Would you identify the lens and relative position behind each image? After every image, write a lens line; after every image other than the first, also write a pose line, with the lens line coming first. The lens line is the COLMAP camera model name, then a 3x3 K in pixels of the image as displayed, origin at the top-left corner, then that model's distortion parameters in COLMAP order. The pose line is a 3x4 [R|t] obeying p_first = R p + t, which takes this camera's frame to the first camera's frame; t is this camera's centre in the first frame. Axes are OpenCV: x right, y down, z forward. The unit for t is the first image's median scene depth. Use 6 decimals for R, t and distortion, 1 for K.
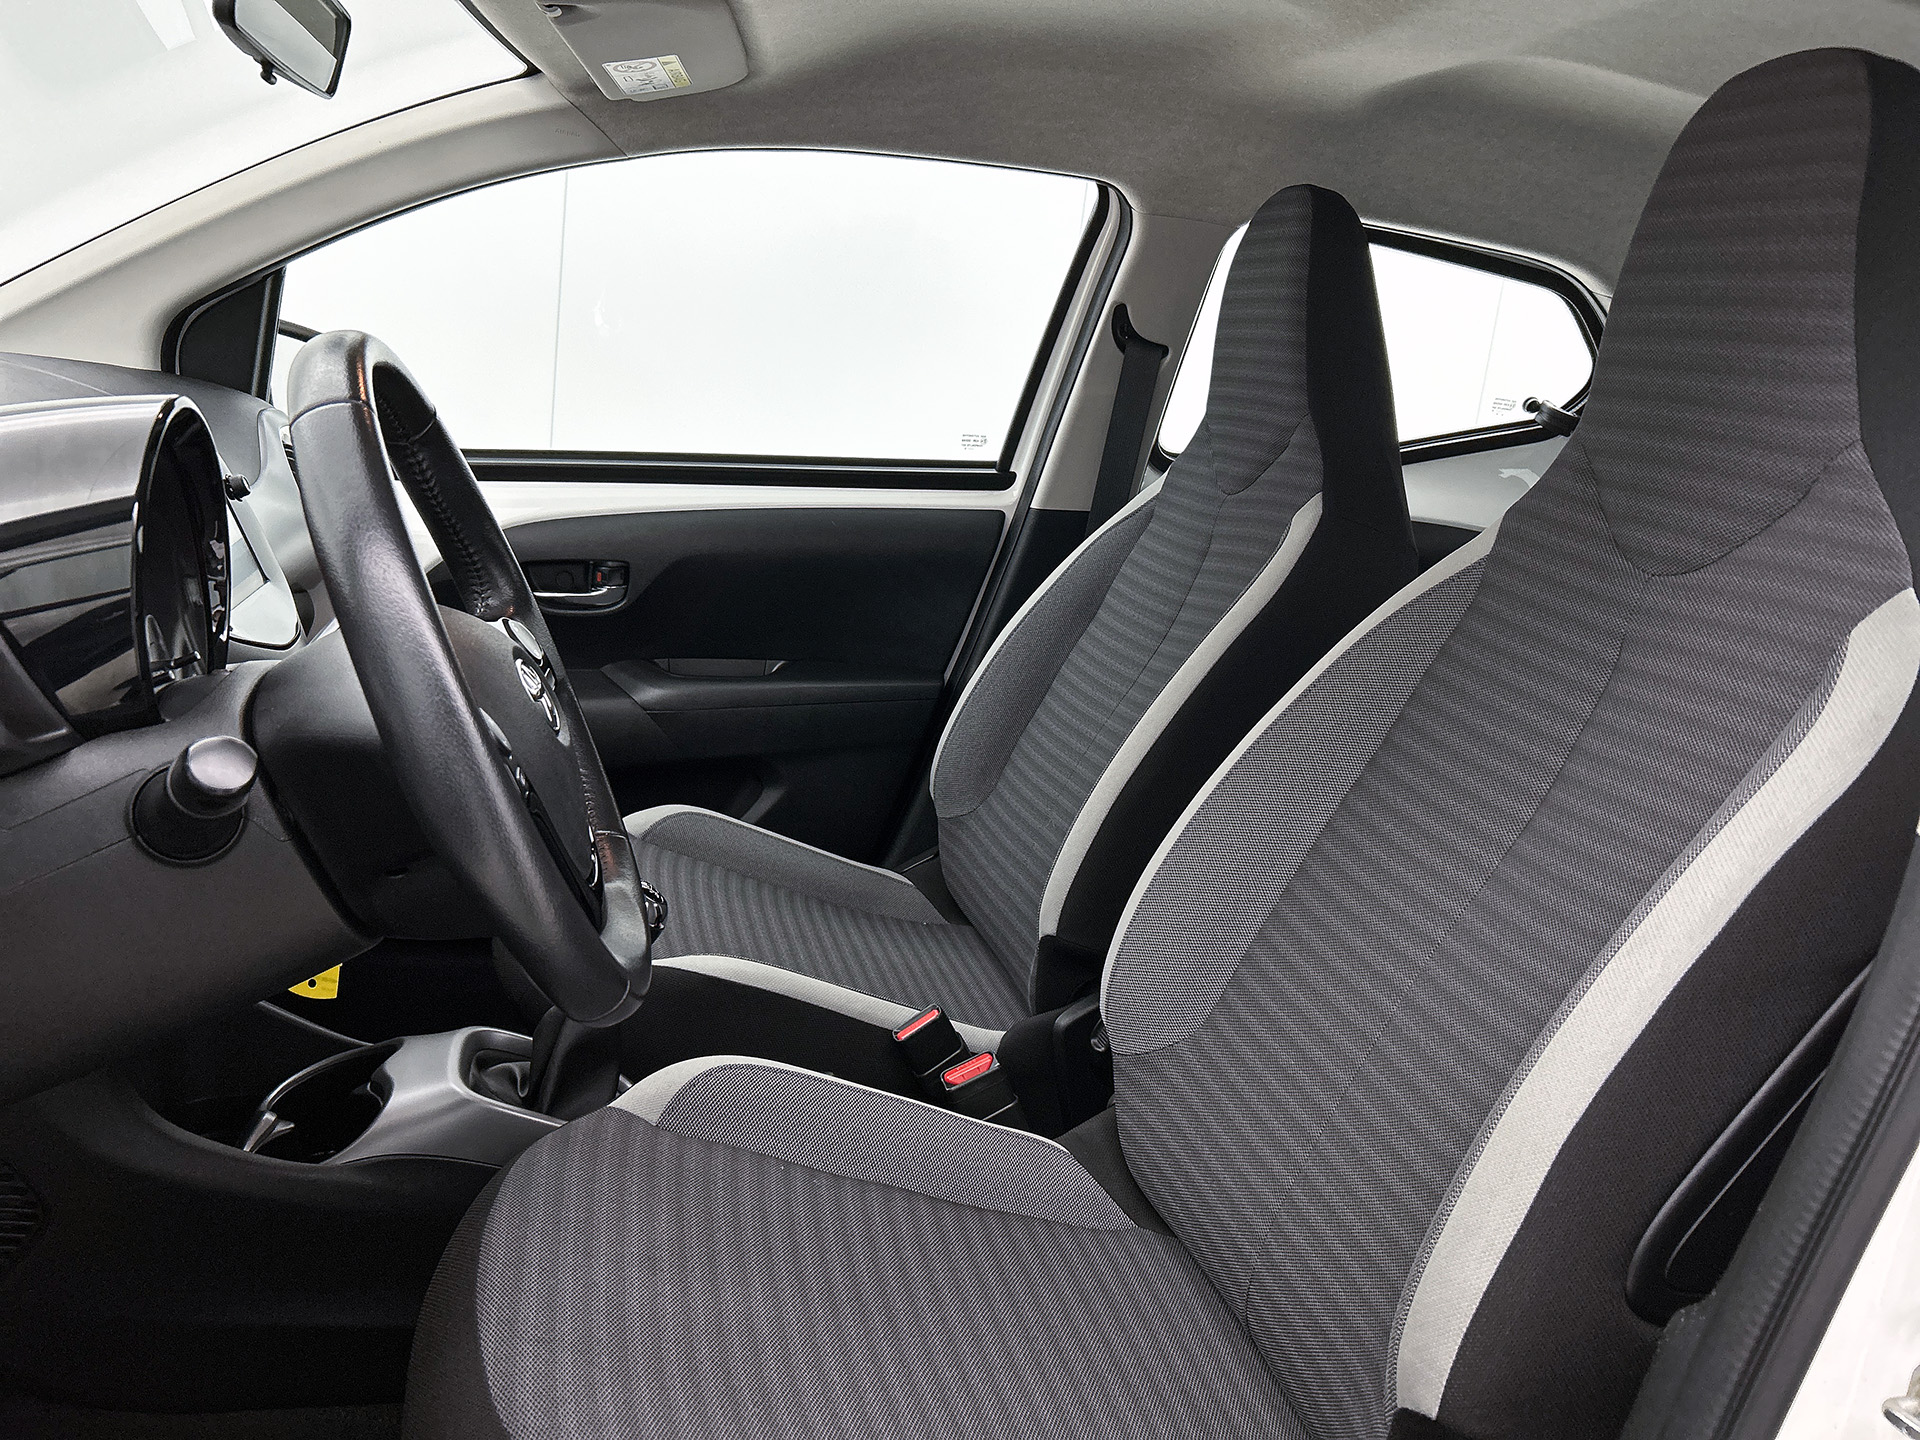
lens RADIAL K [[1419.2, 0, 965.7], [0, 1419.2, 719.6], [0, 0, 1]] dist [0.039829, -0.064328]
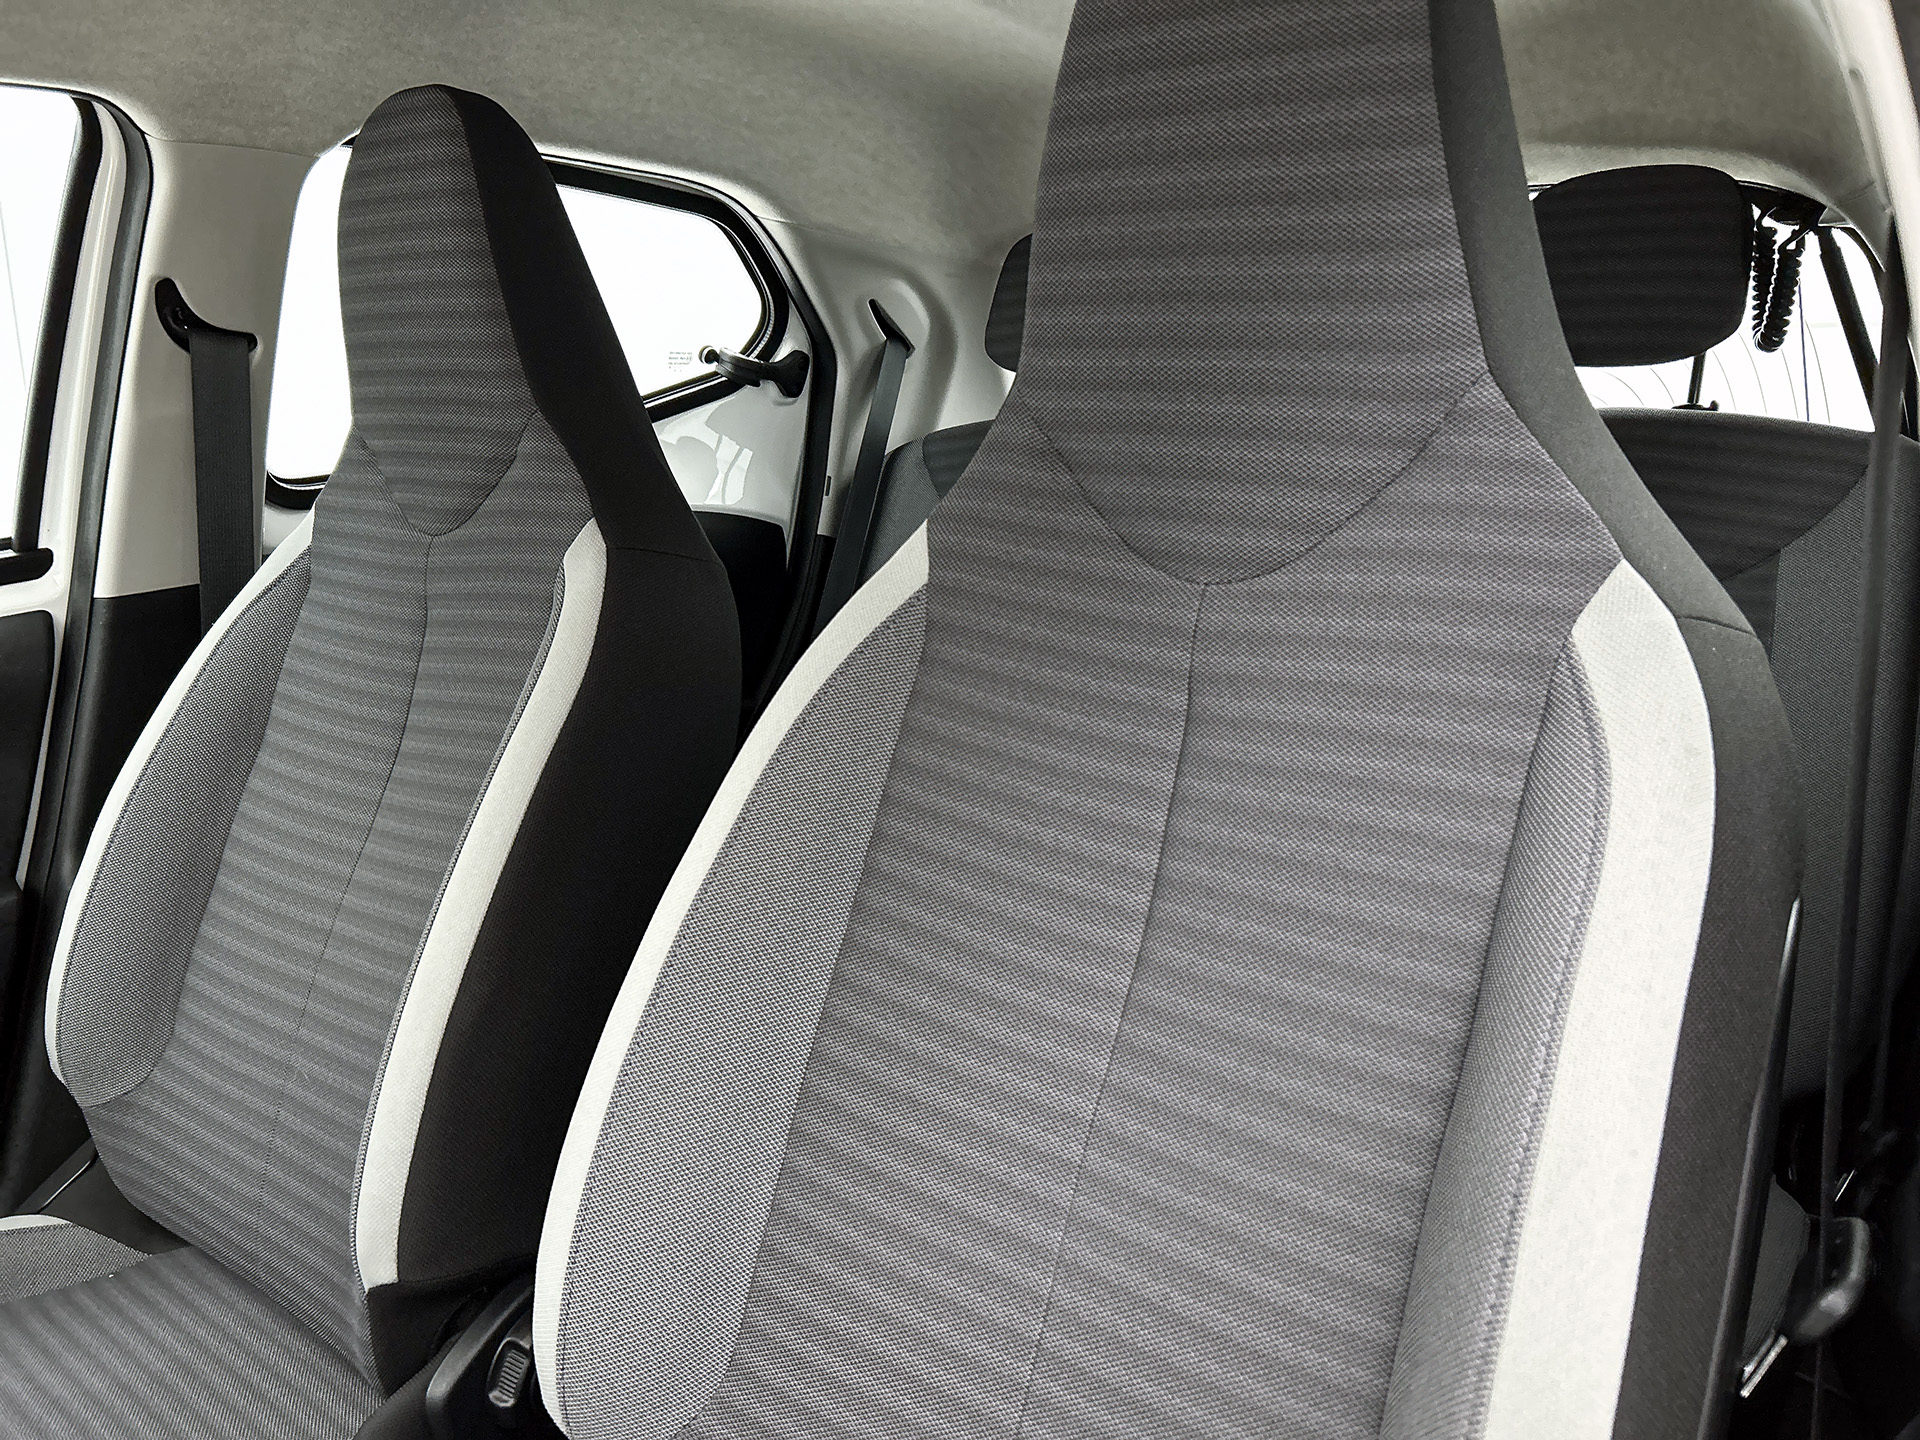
lens RADIAL K [[1251.6, 0, 751.4], [0, 1251.6, 649.0], [0, 0, 1]] dist [0.049389, -0.052495]
pose [[0.796844, -0.253301, 0.548523, -0.045223], [0.240858, 0.965792, 0.096094, -0.127021], [-0.554100, 0.055544, 0.830595, 0.403742]]
